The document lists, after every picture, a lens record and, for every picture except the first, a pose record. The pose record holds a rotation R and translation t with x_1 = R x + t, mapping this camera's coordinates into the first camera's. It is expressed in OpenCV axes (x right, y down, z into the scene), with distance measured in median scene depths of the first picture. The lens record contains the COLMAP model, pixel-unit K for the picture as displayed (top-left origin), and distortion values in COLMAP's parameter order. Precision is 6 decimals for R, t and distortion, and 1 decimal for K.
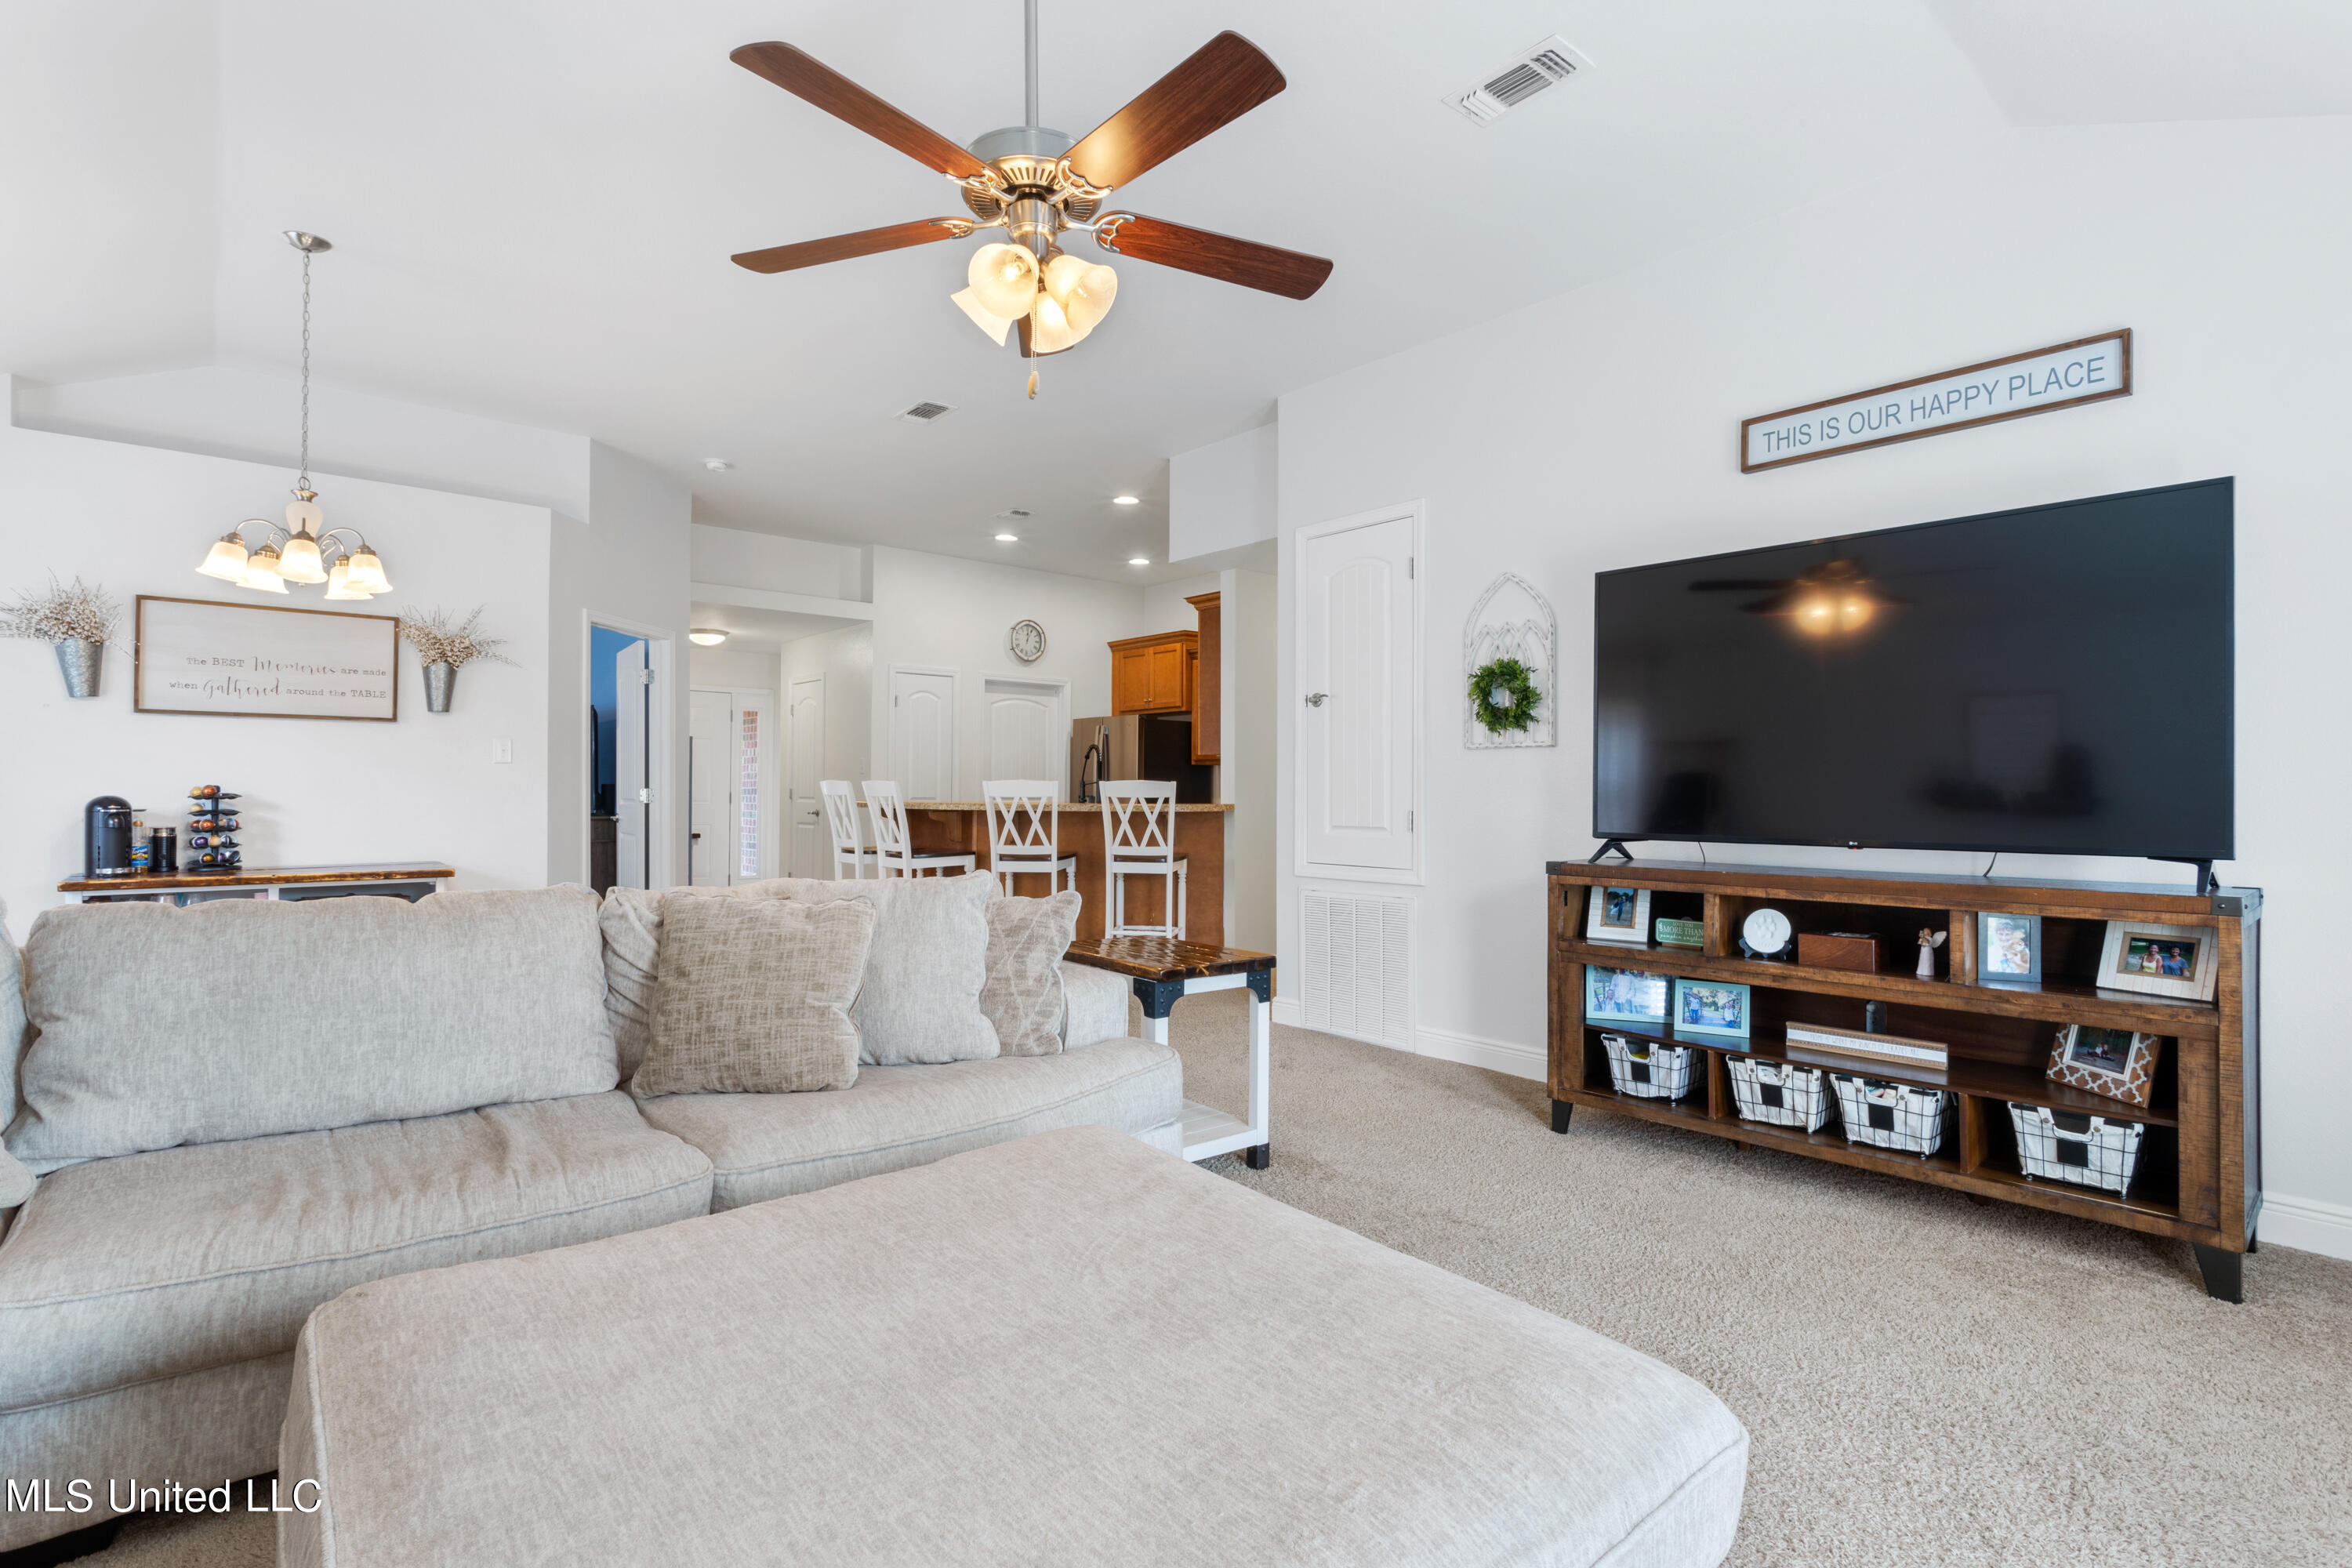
lens RADIAL K [[1110.2, 0, 1170.3], [0, 1110.2, 785.4], [0, 0, 1]] dist [0.002690, 0.000882]
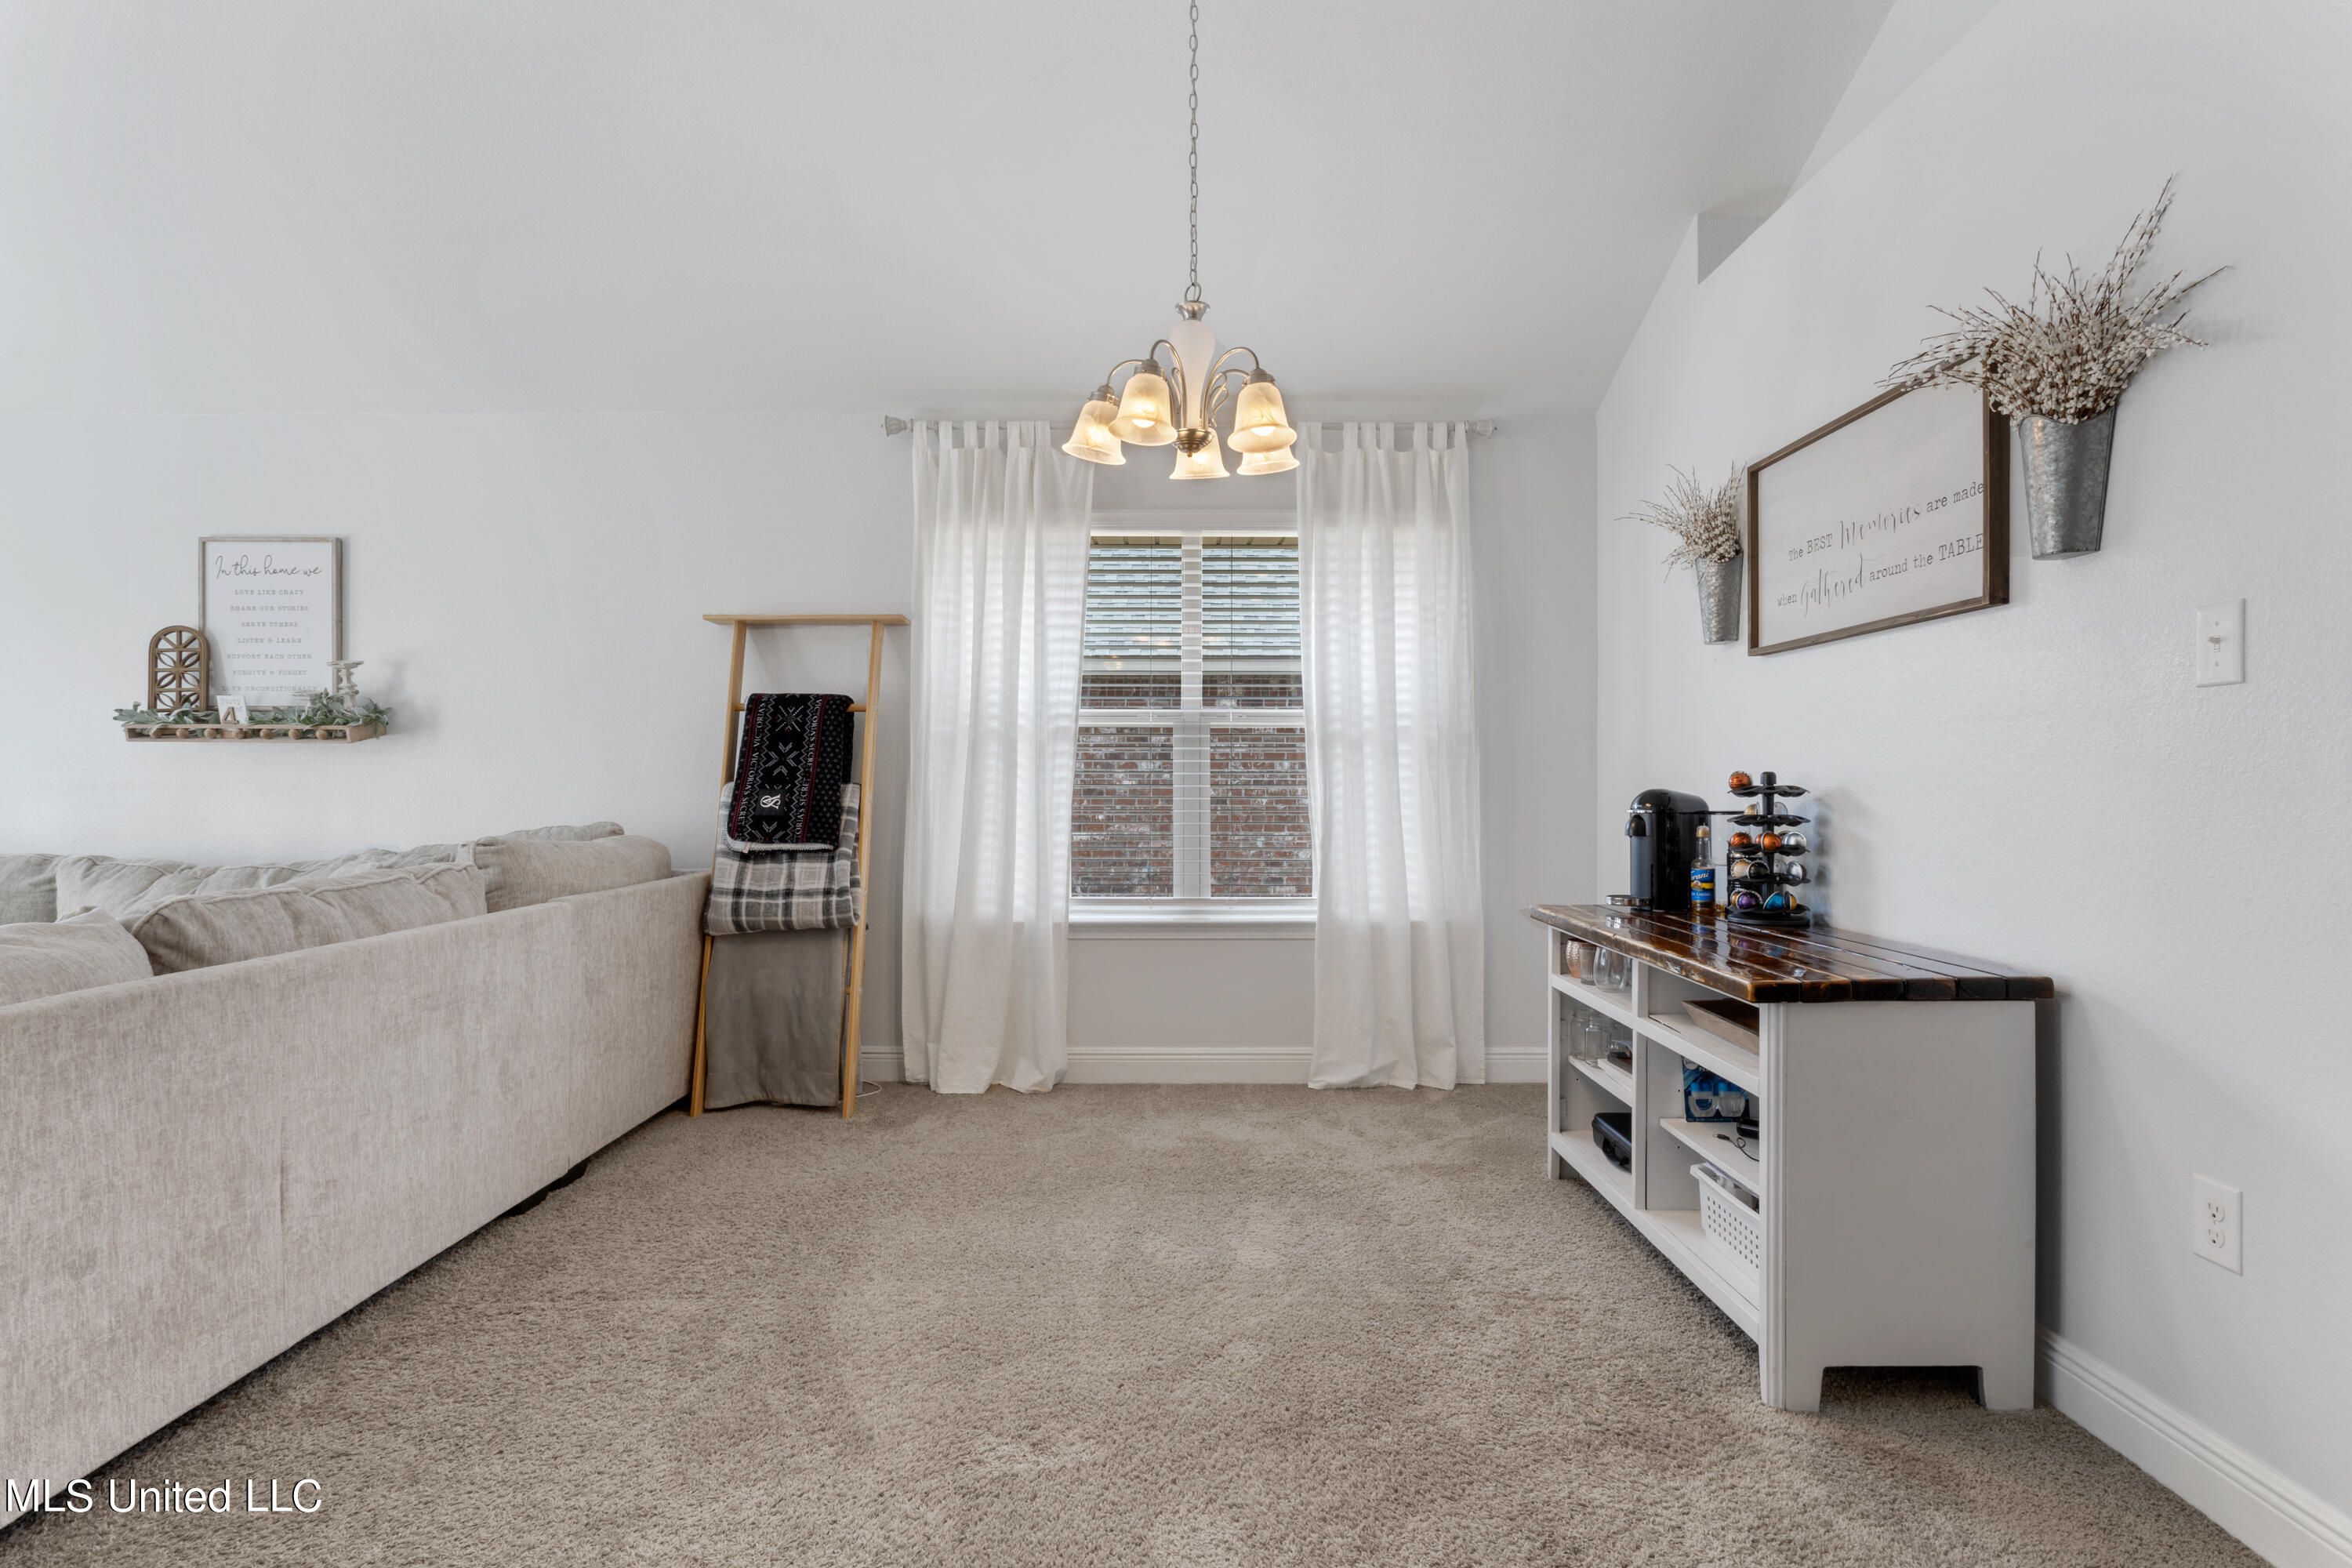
lens RADIAL K [[1171.2, 0, 1176.0], [0, 1171.2, 784.0], [0, 0, 1]] dist [-0.000473, 0.000376]
pose [[-0.661987, -0.002451, -0.749511, -0.250663], [0.000272, 0.999994, -0.003511, 0.009126], [0.749515, -0.002527, -0.661983, 1.266091]]
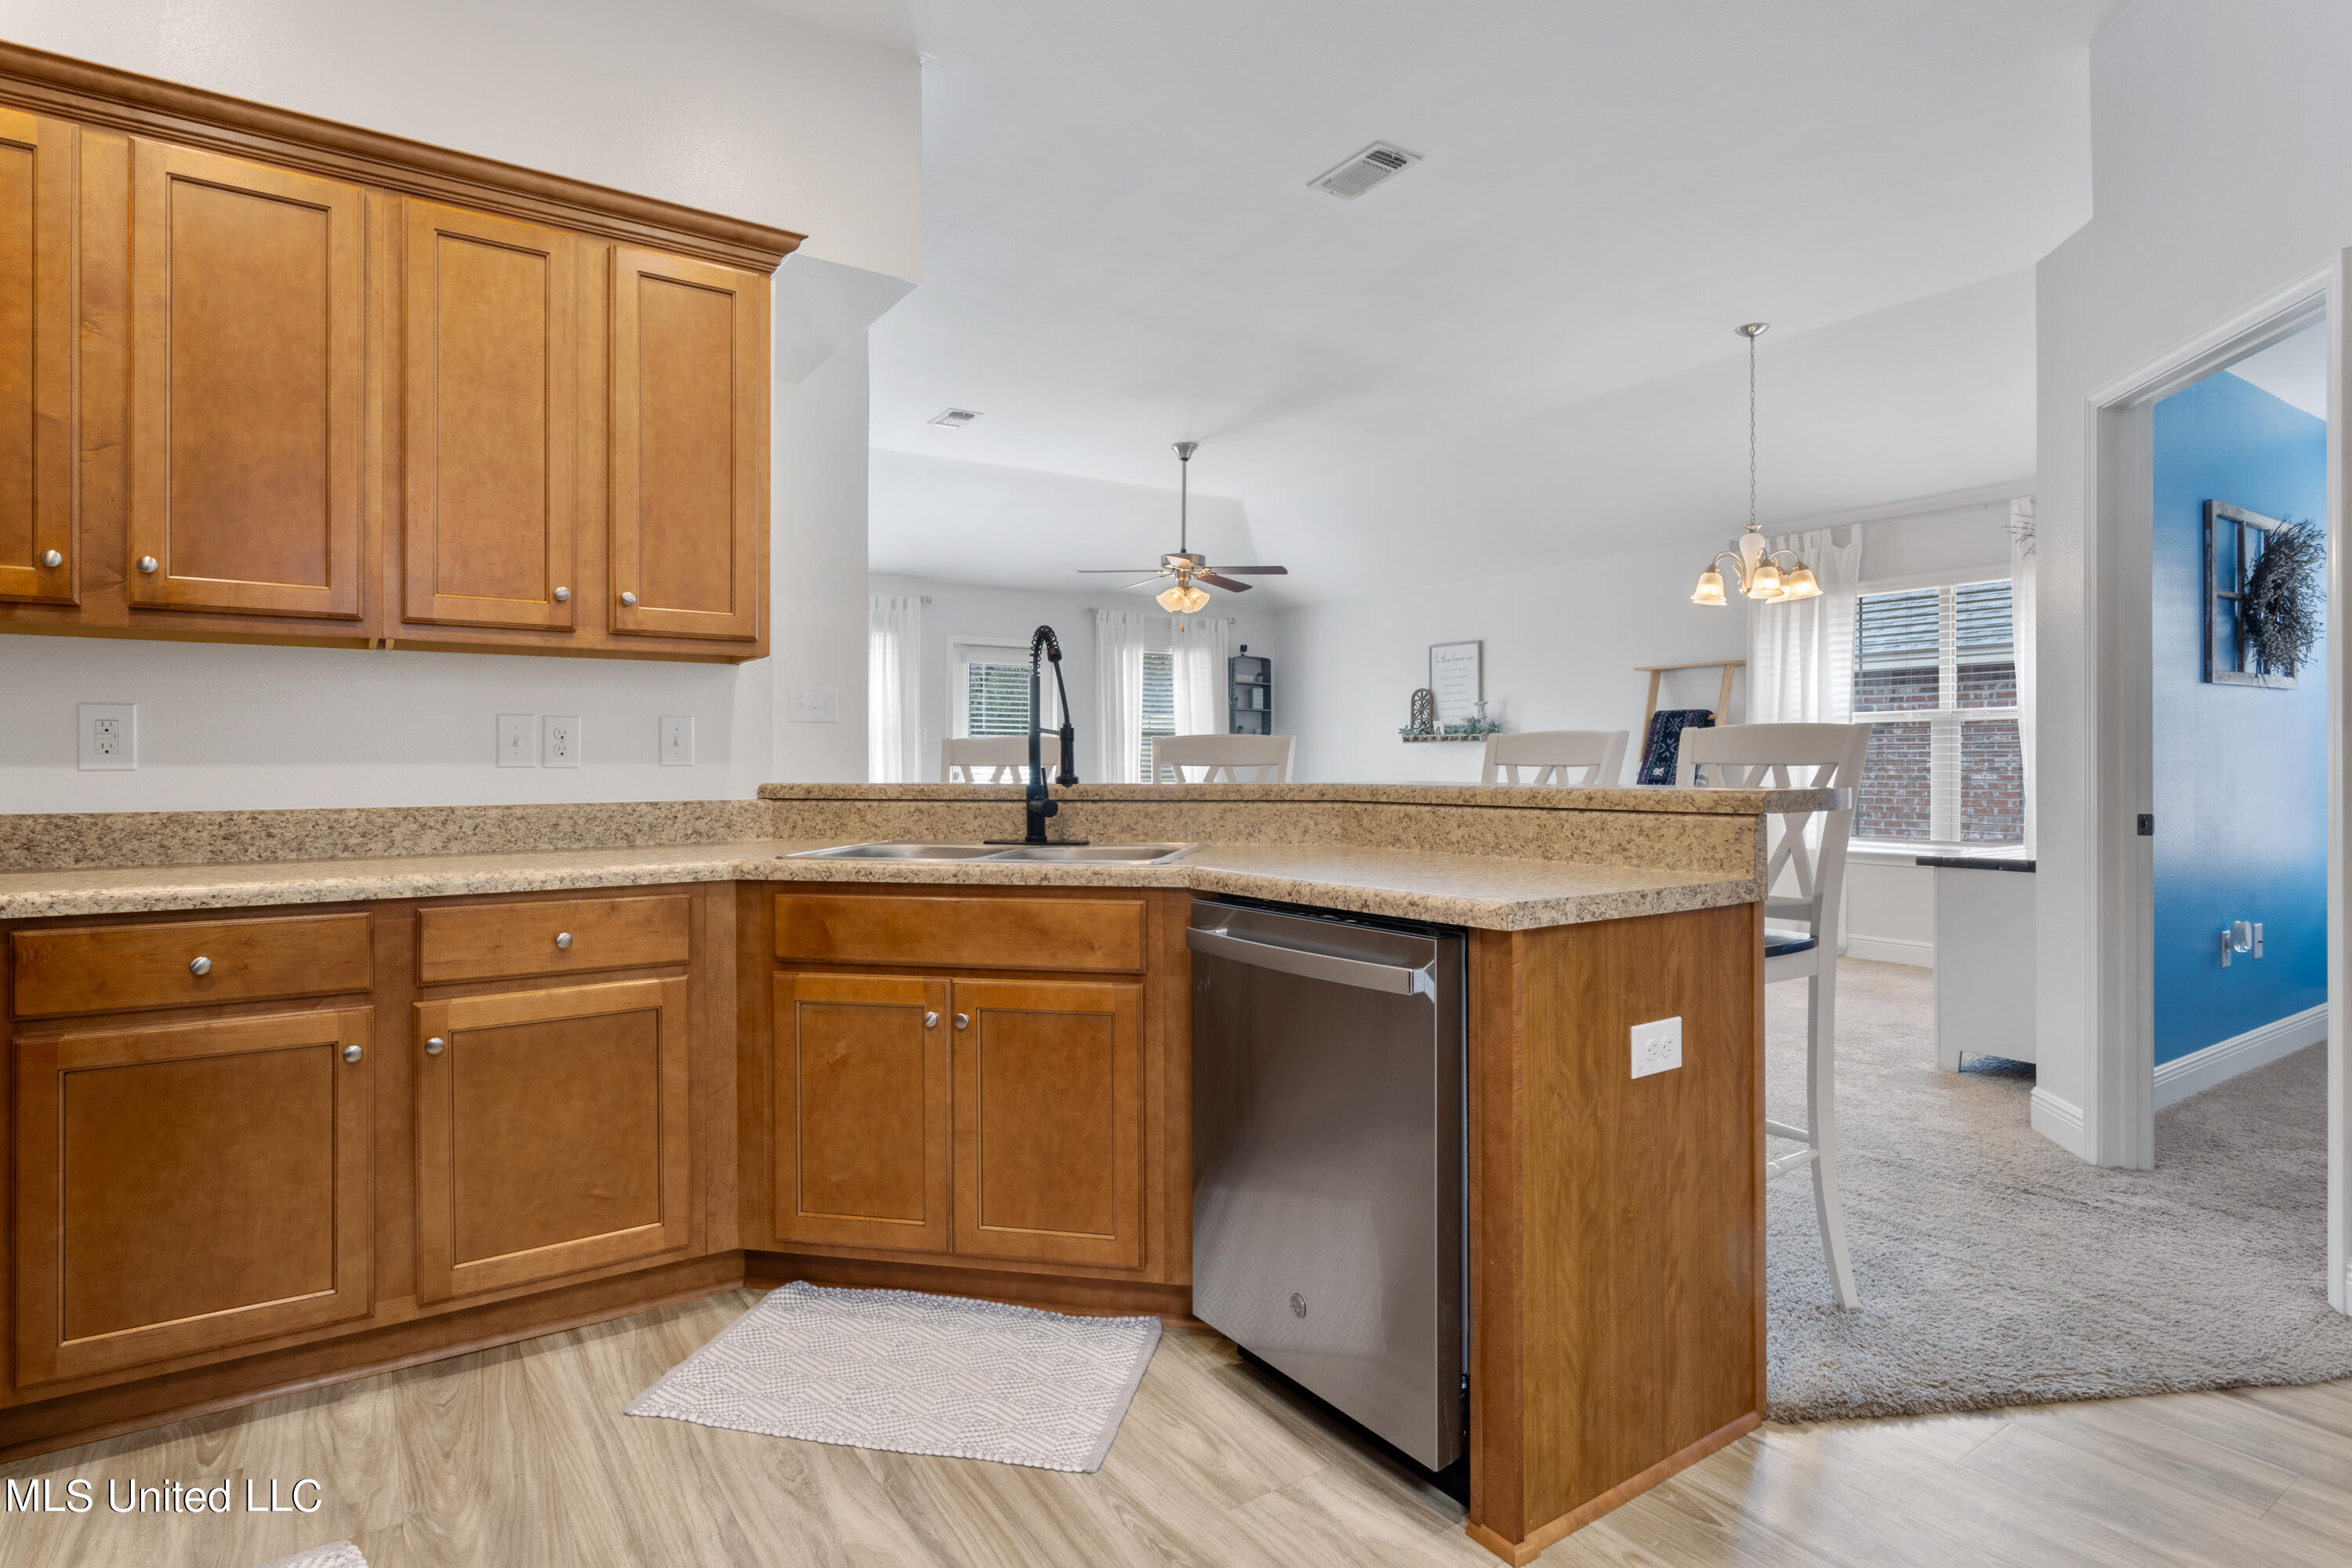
lens RADIAL K [[1208.7, 0, 1173.8], [0, 1208.7, 759.6], [0, 0, 1]] dist [0.001278, 0.000401]
pose [[-0.991698, -0.000716, 0.128587, -0.270275], [-0.001407, 0.999985, -0.005286, 0.012278], [-0.128582, -0.005423, -0.991684, 2.179980]]
